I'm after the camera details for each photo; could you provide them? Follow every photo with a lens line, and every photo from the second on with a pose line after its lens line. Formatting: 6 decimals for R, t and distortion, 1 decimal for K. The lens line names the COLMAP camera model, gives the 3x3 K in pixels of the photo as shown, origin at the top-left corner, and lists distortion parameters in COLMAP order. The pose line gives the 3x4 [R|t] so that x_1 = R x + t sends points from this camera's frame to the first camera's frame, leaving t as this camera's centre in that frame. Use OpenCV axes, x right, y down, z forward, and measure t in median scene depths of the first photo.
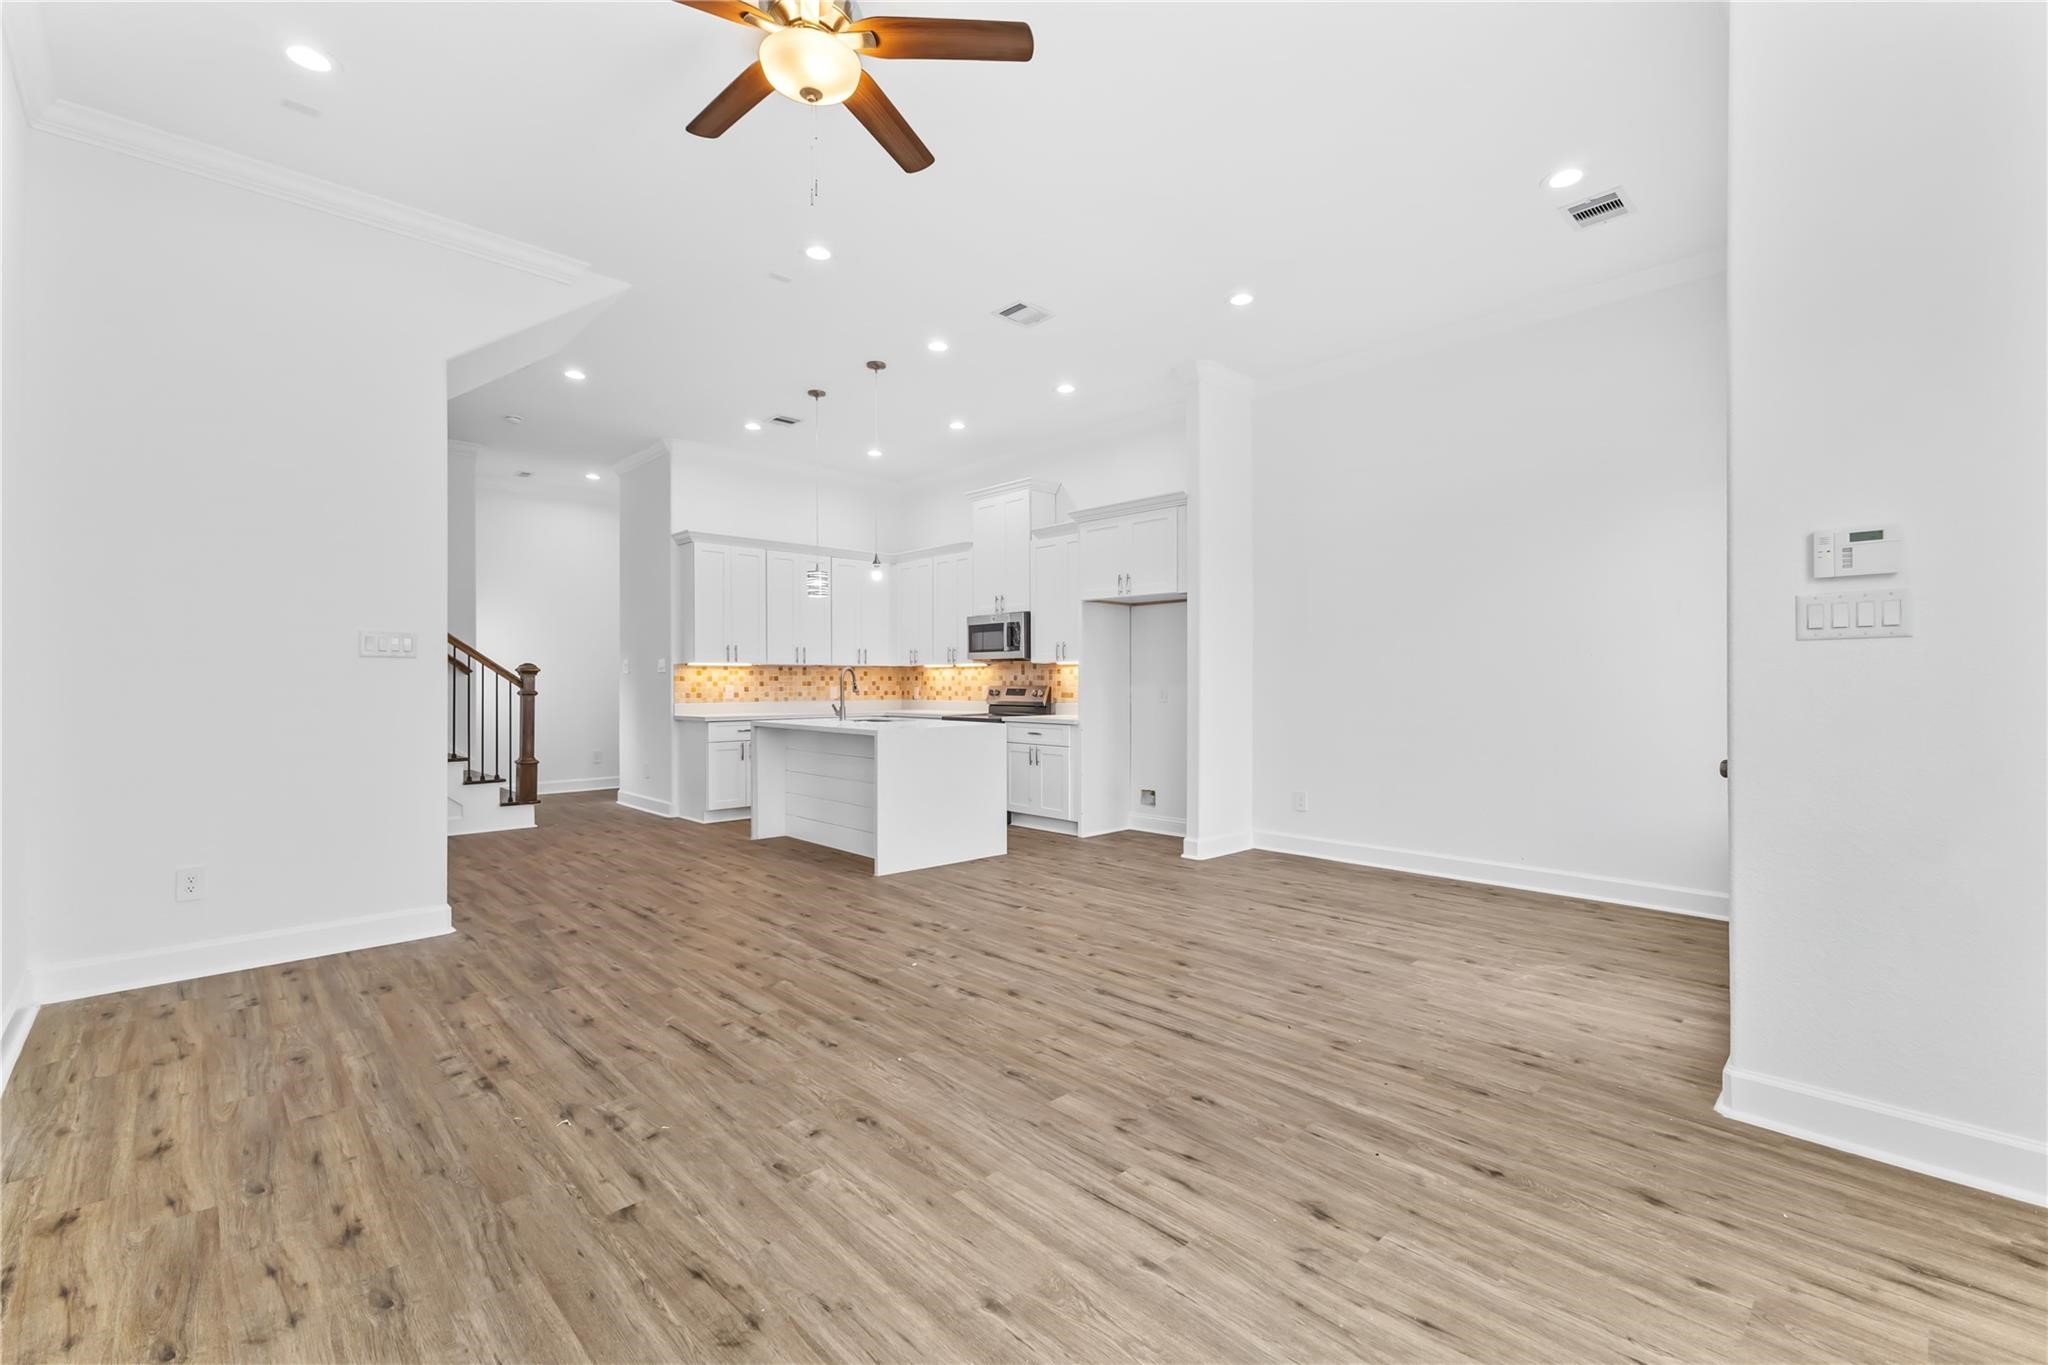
lens RADIAL K [[889.2, 0, 1021.7], [0, 889.2, 677.9], [0, 0, 1]] dist [0.007943, -0.000464]
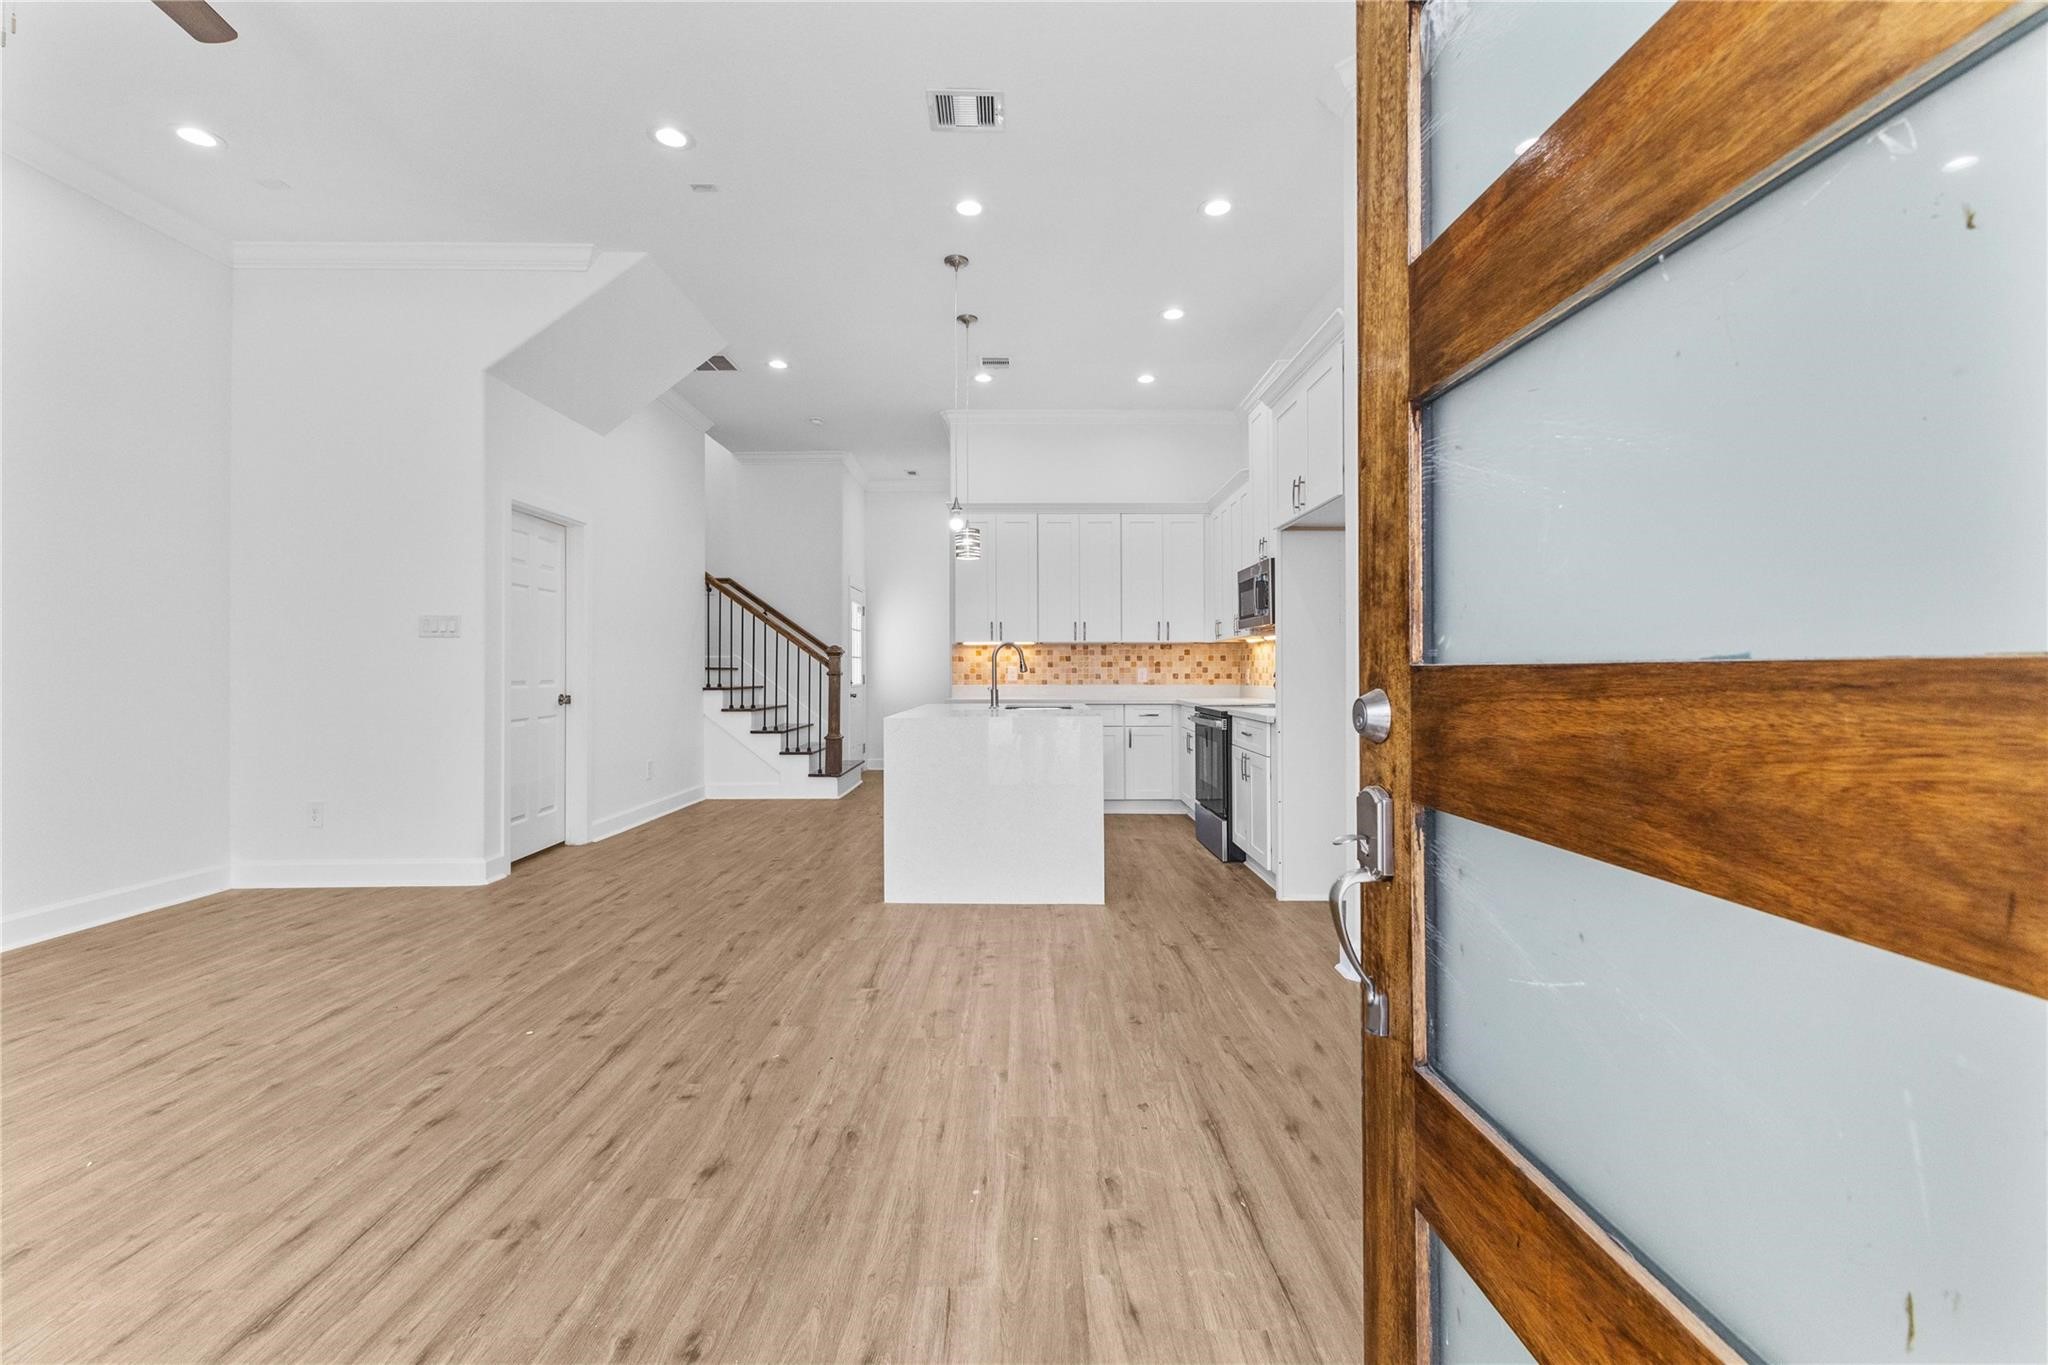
lens RADIAL K [[888.5, 0, 1019.7], [0, 888.5, 662.1], [0, 0, 1]] dist [0.008833, -0.000182]
pose [[0.723500, -0.006905, -0.690289, 0.353636], [0.004074, 0.999975, -0.005732, 0.010642], [0.690312, 0.001335, 0.723511, 0.383784]]
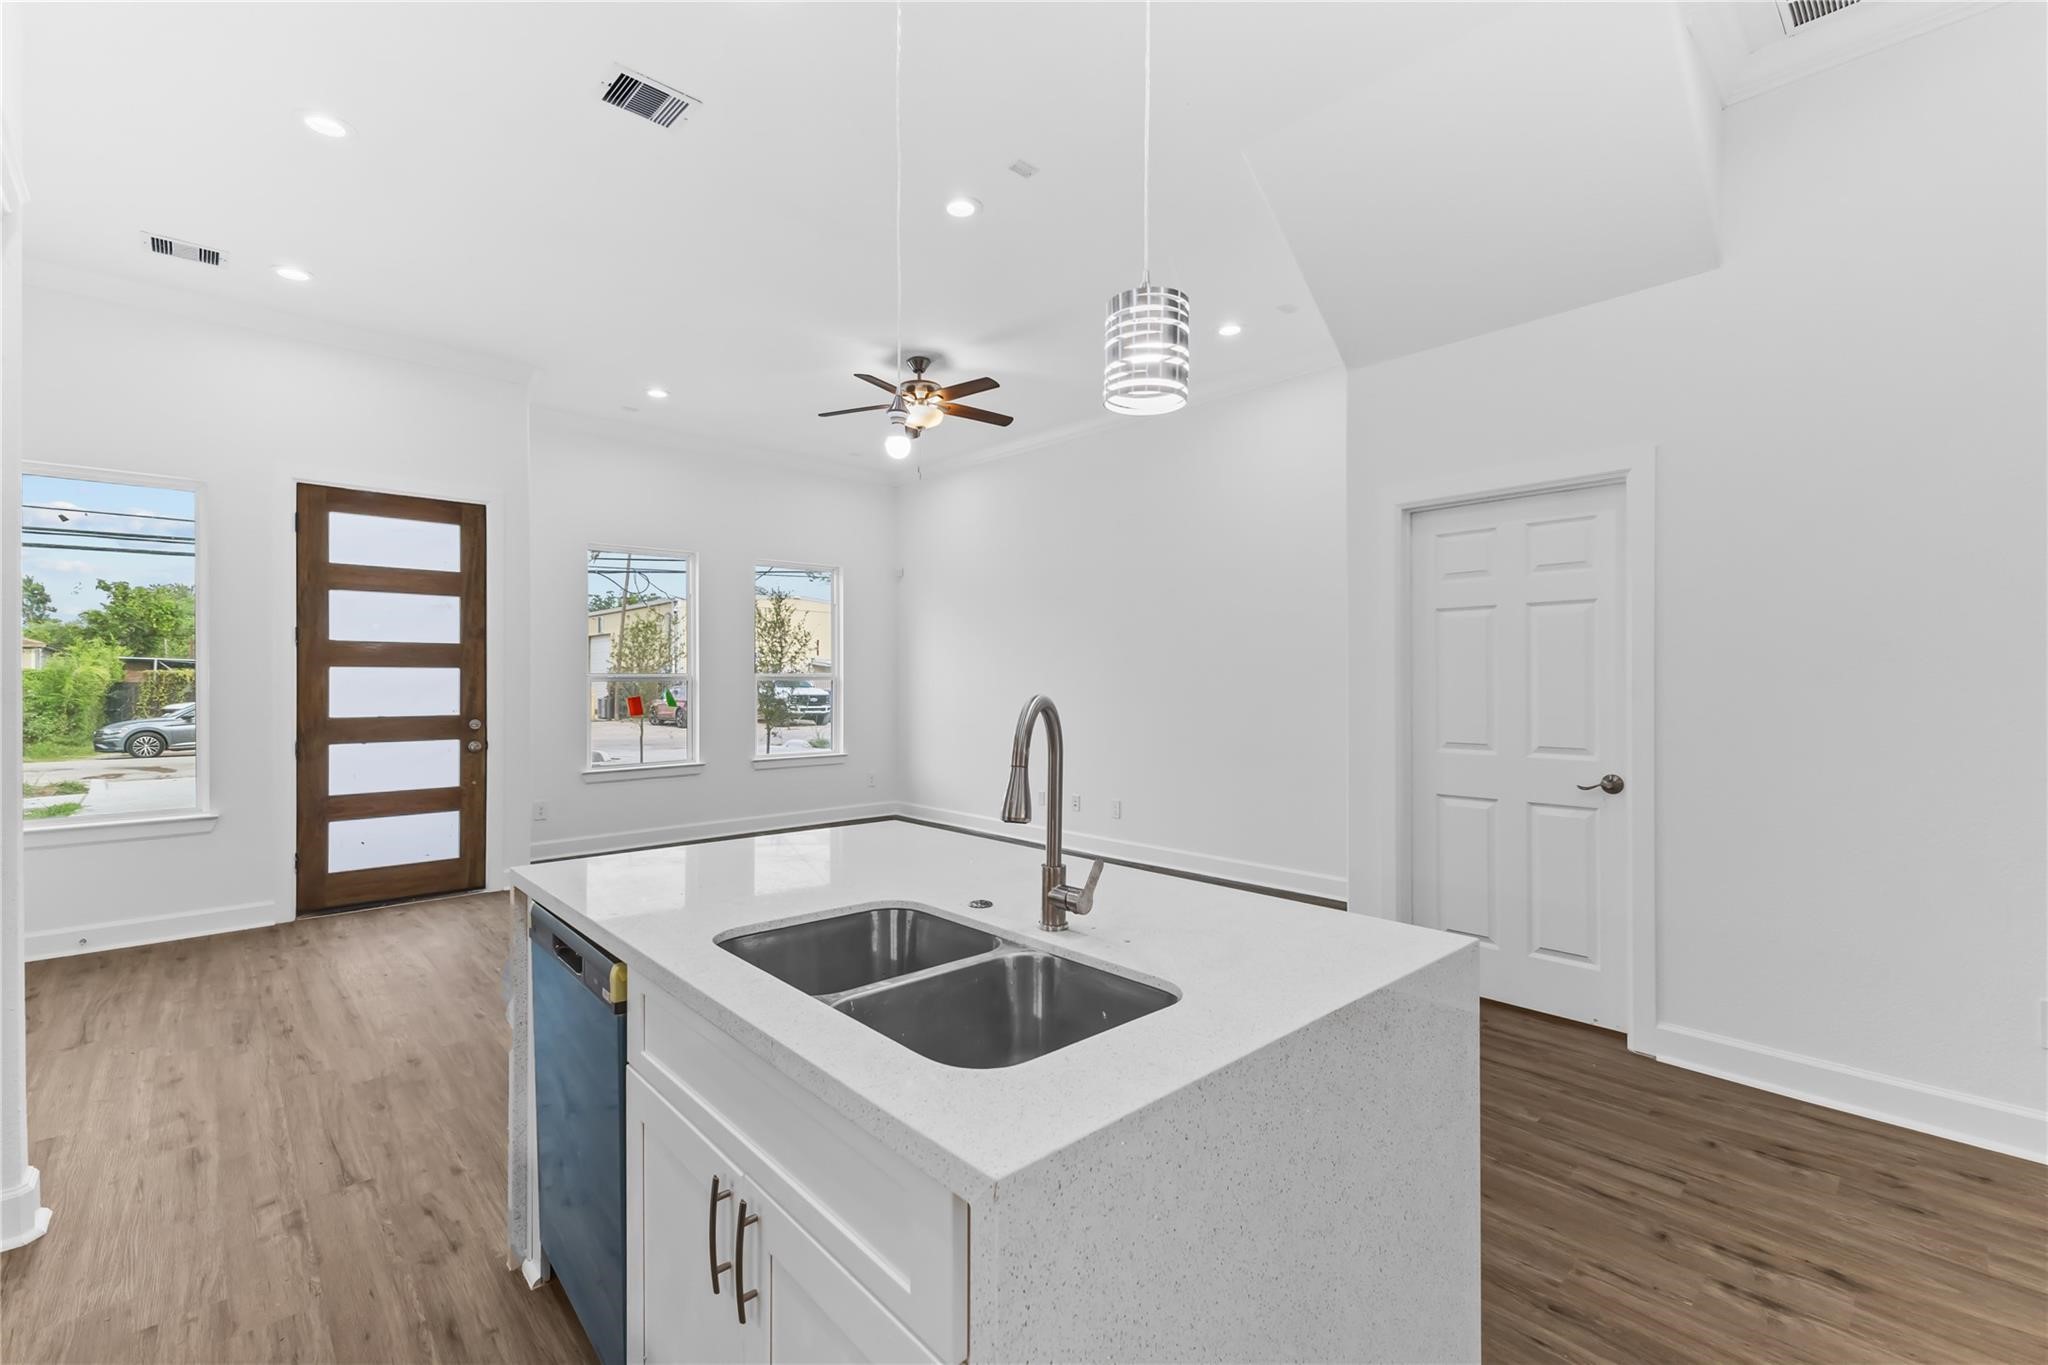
lens RADIAL K [[889.2, 0, 1021.7], [0, 889.2, 677.9], [0, 0, 1]] dist [0.007943, -0.000464]
pose [[-0.999912, 0.003867, 0.012713, -0.181298], [0.003744, 0.999946, -0.009731, -0.012645], [-0.012750, -0.009682, -0.999872, 1.132730]]
